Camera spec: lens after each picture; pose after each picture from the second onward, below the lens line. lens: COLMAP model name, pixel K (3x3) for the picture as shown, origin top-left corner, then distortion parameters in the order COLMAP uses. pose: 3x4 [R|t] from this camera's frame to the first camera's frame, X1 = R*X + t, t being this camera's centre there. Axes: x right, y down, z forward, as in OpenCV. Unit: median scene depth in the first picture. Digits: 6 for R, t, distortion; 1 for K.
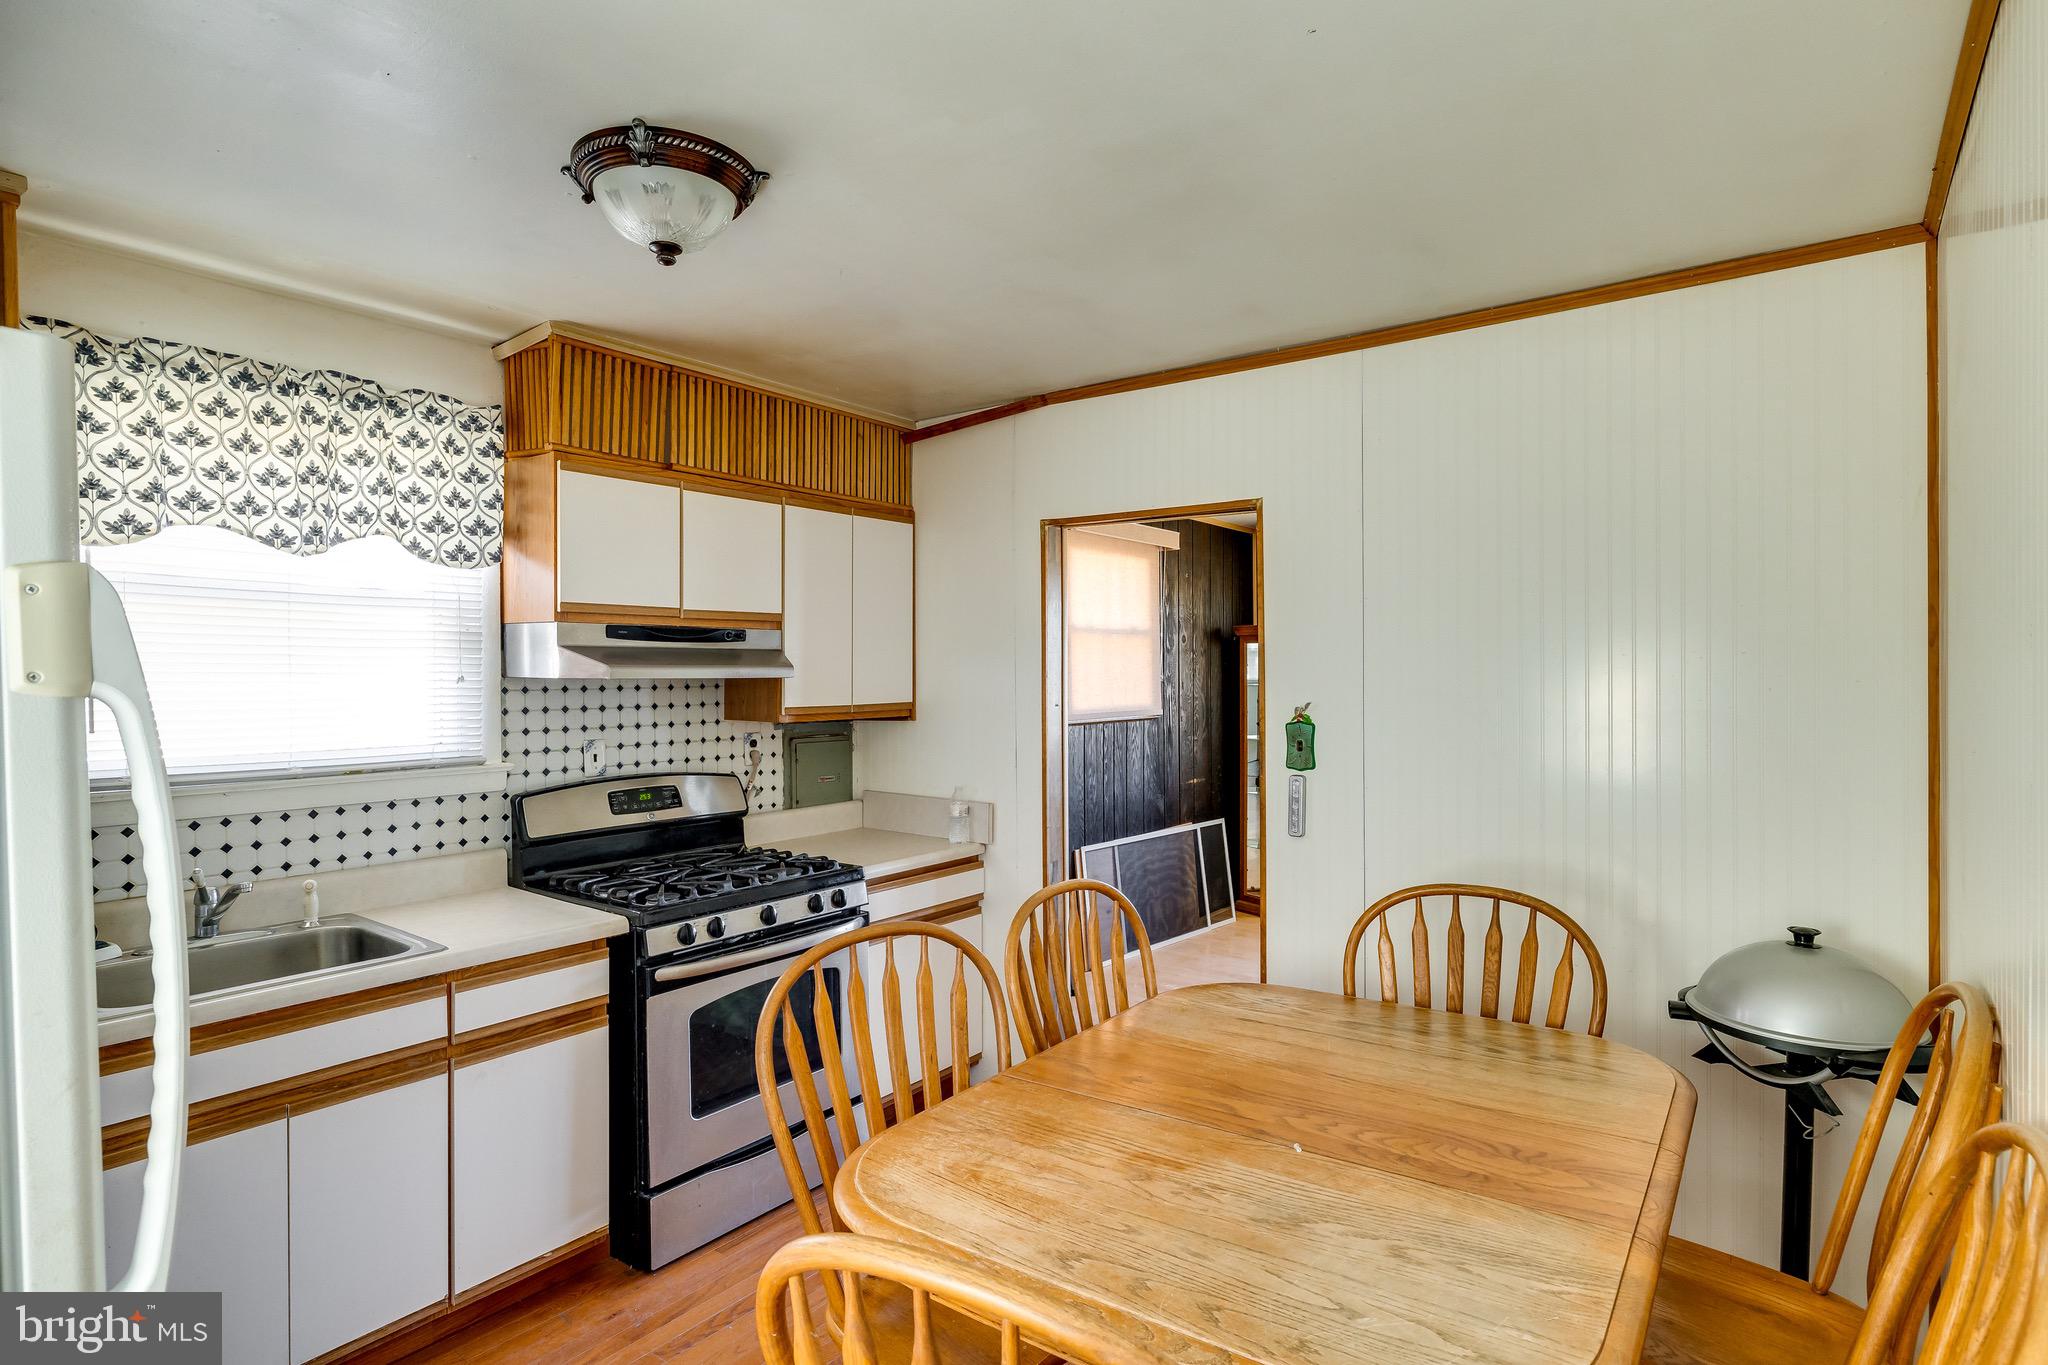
lens RADIAL K [[1052.4, 0, 1022.8], [0, 1052.4, 684.8], [0, 0, 1]] dist [-0.004783, -0.001240]
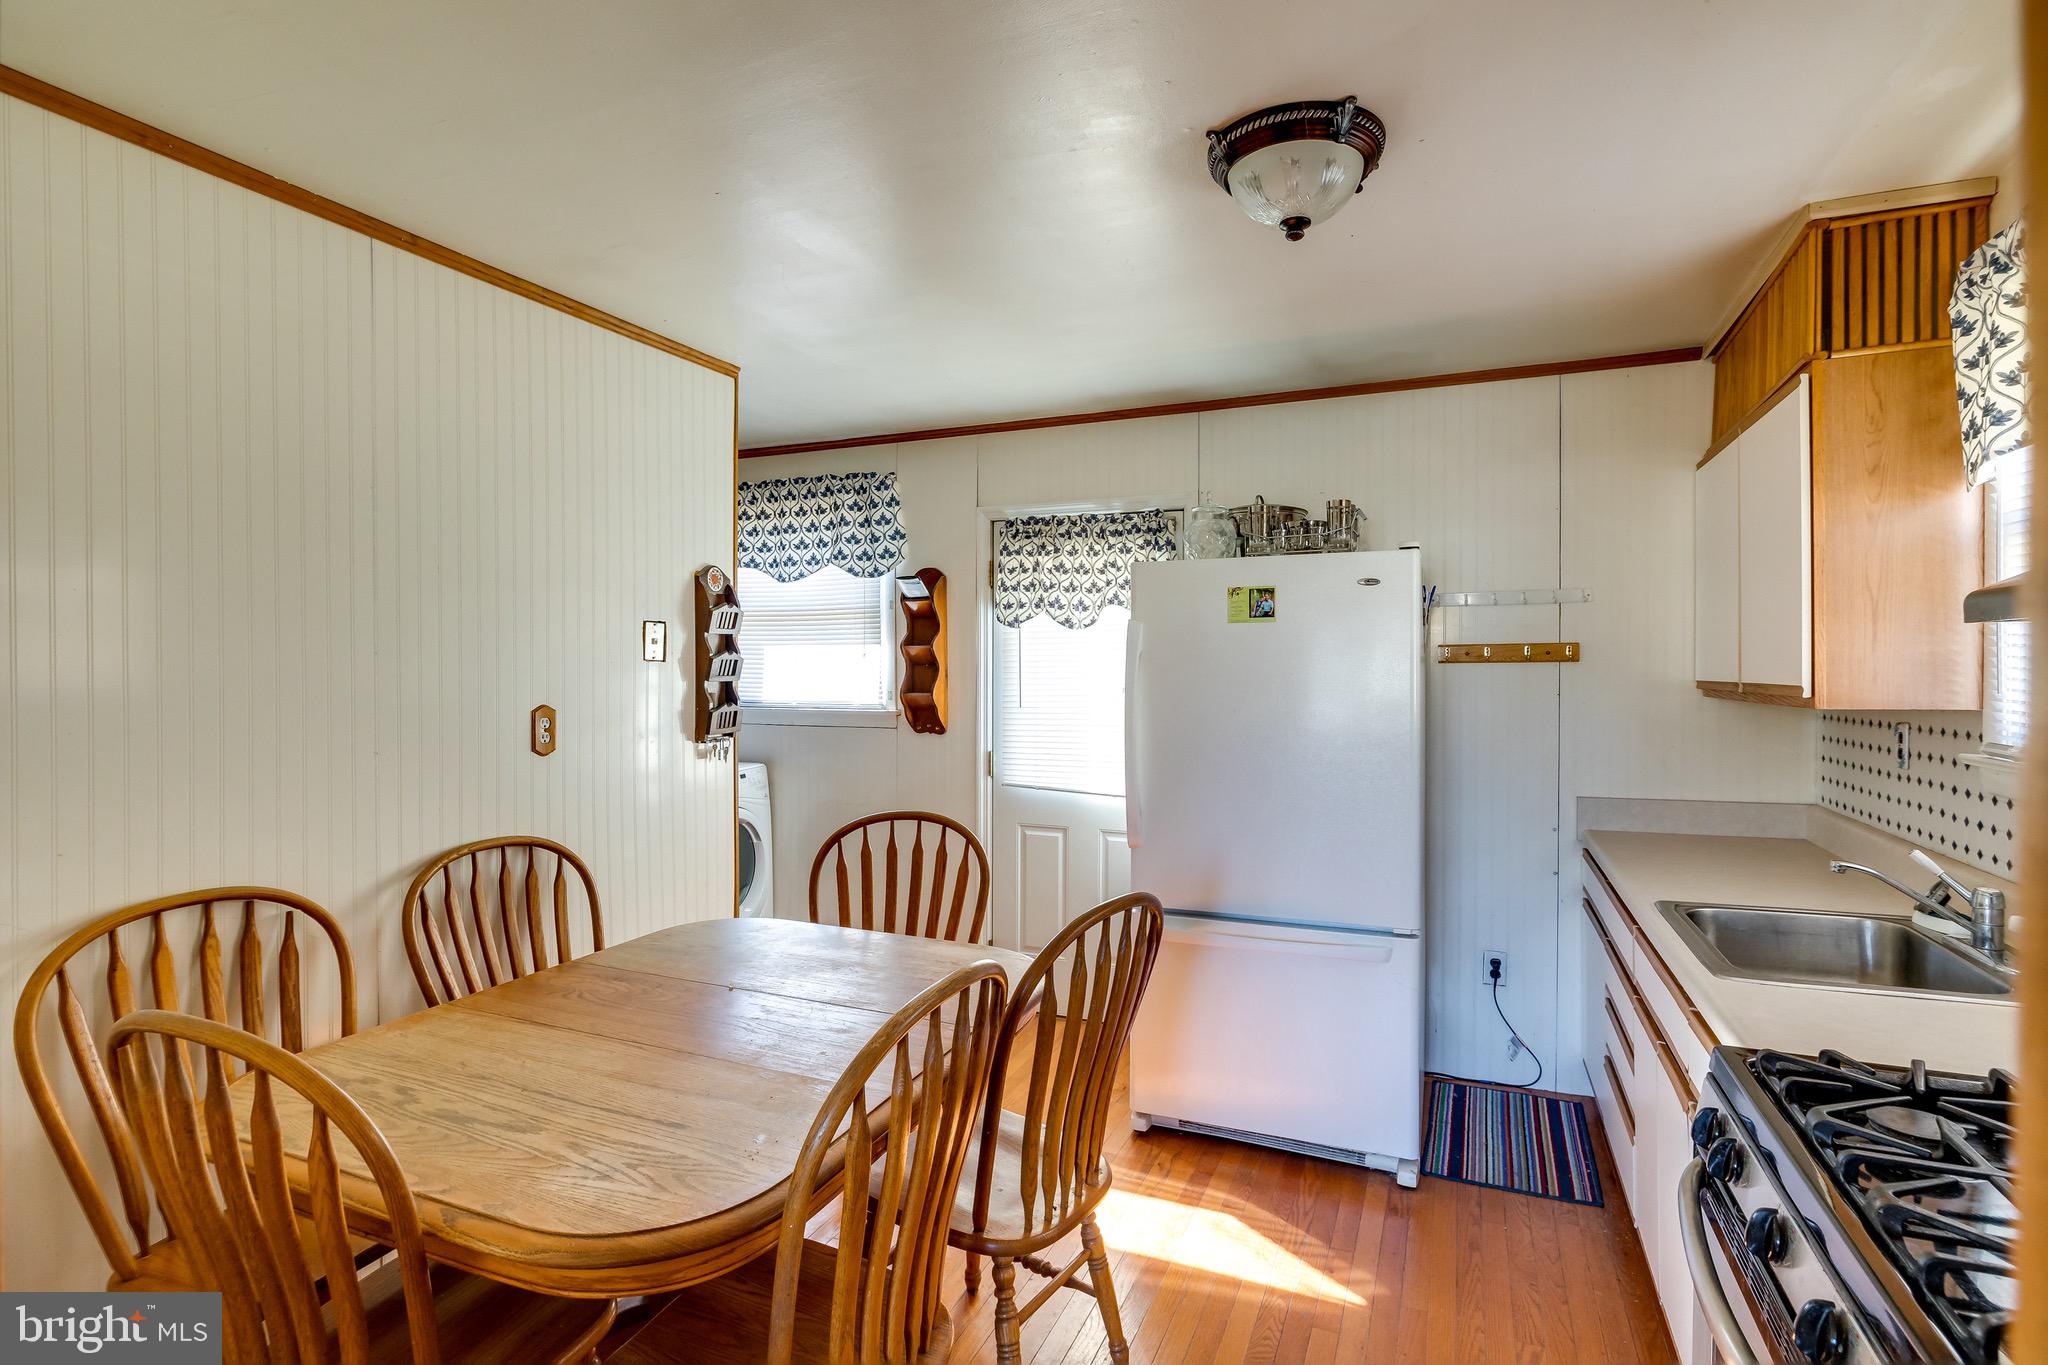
lens RADIAL K [[988.3, 0, 1024.4], [0, 988.3, 677.3], [0, 0, 1]] dist [-0.014051, 0.003021]
pose [[-0.970567, 0.010778, -0.240591, 0.100889], [0.005961, 0.999767, 0.020737, 0.006907], [0.240758, 0.018692, -0.970405, 1.207531]]
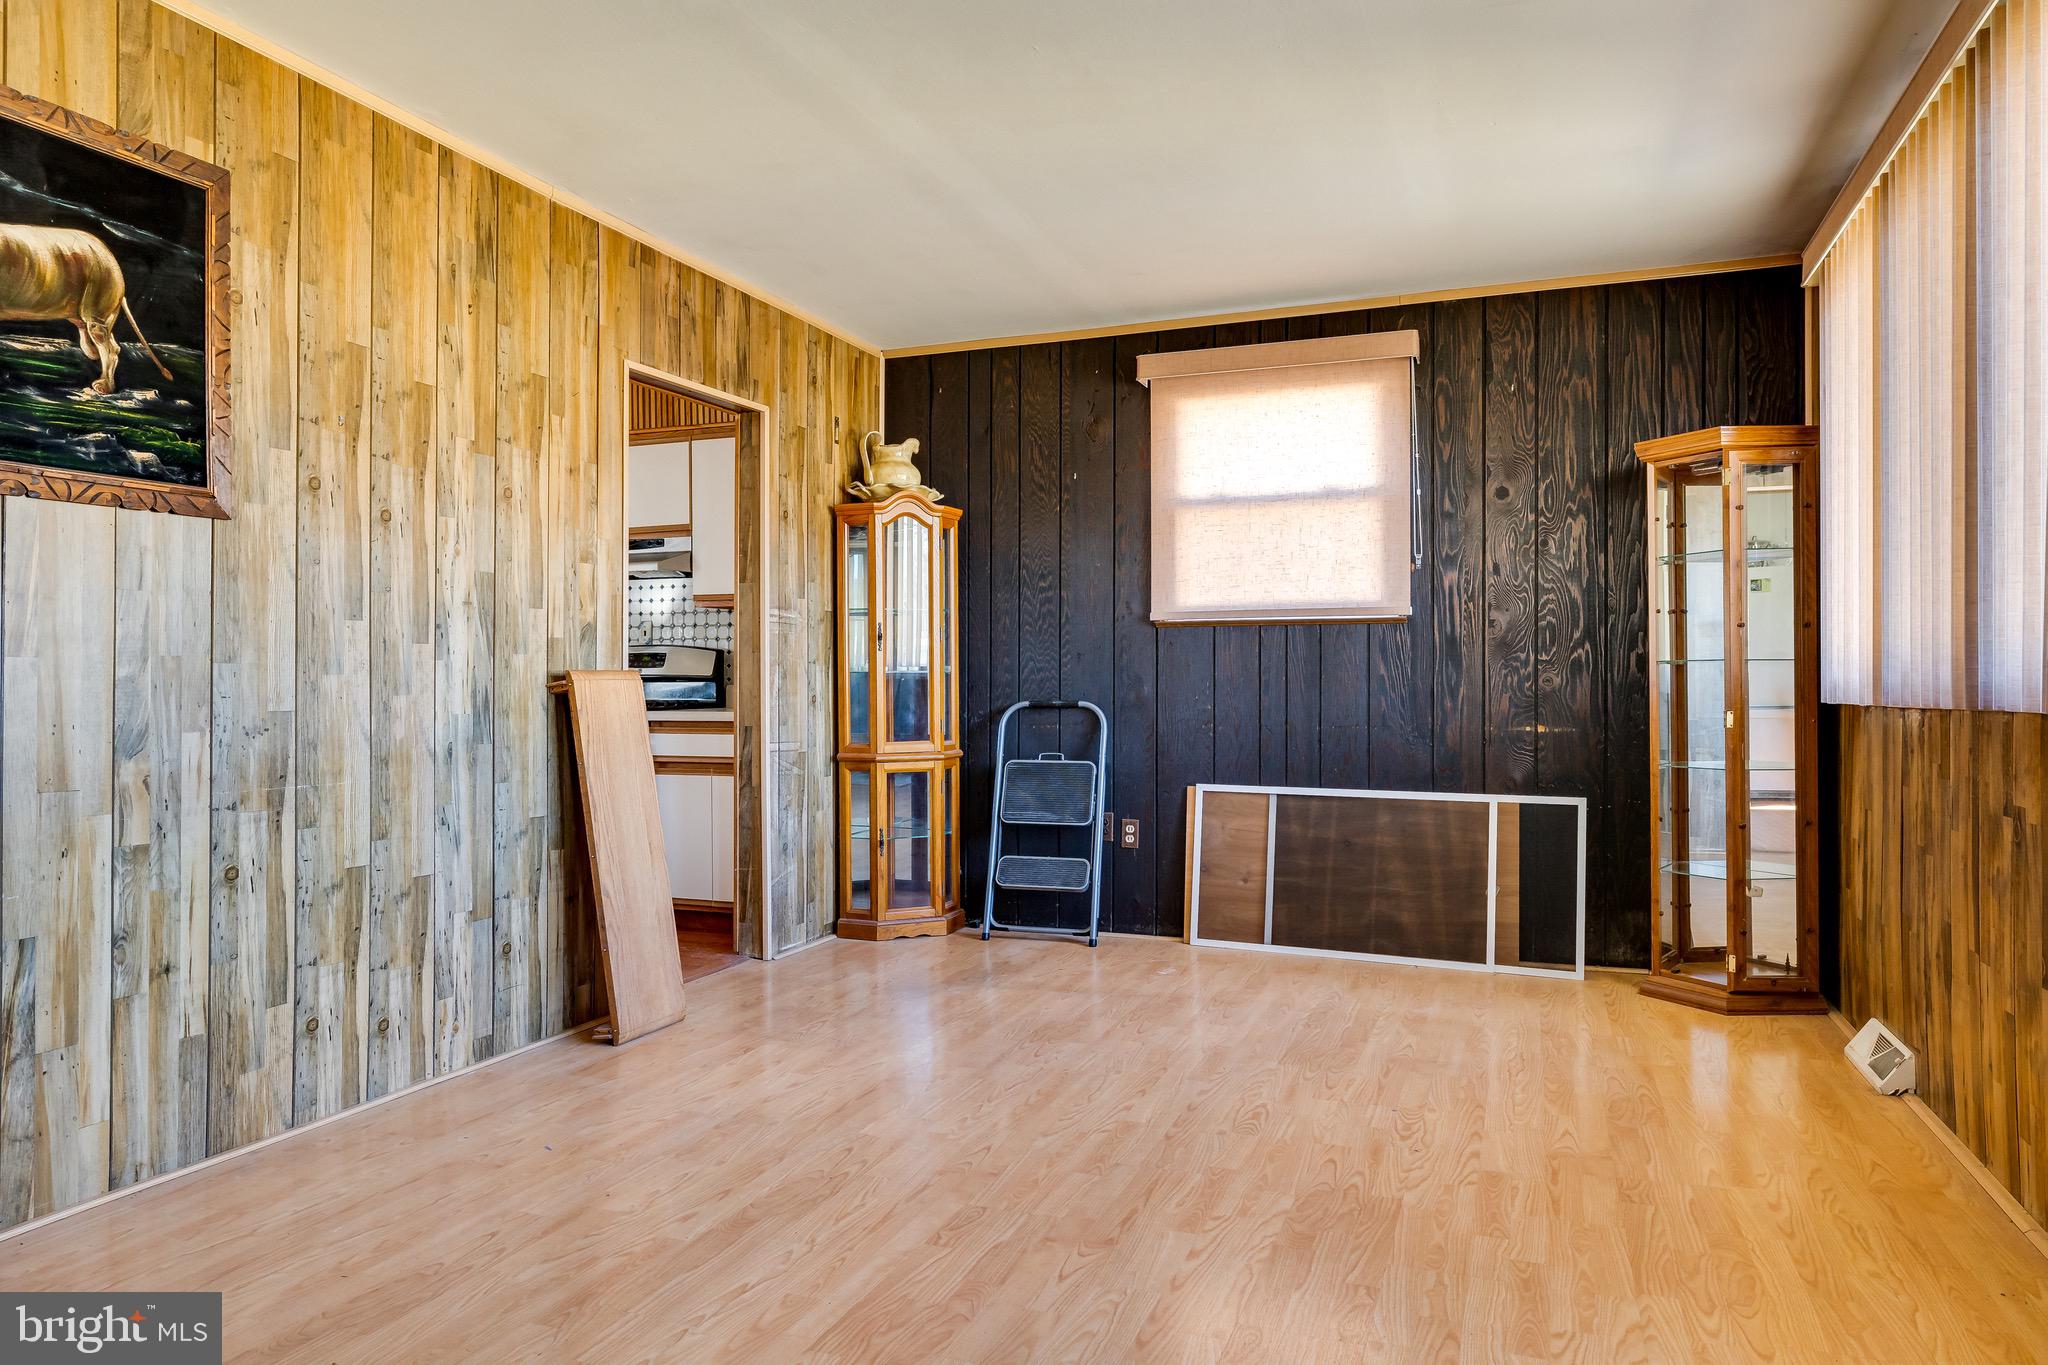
lens RADIAL K [[1316.8, 0, 1021.7], [0, 1316.8, 683.9], [0, 0, 1]] dist [-0.006900, 0.006305]
pose [[0.272711, 0.000144, -0.962096, 1.652422], [-0.013431, 0.999903, -0.003657, 0.150182], [0.962002, 0.013920, 0.272686, 1.068522]]
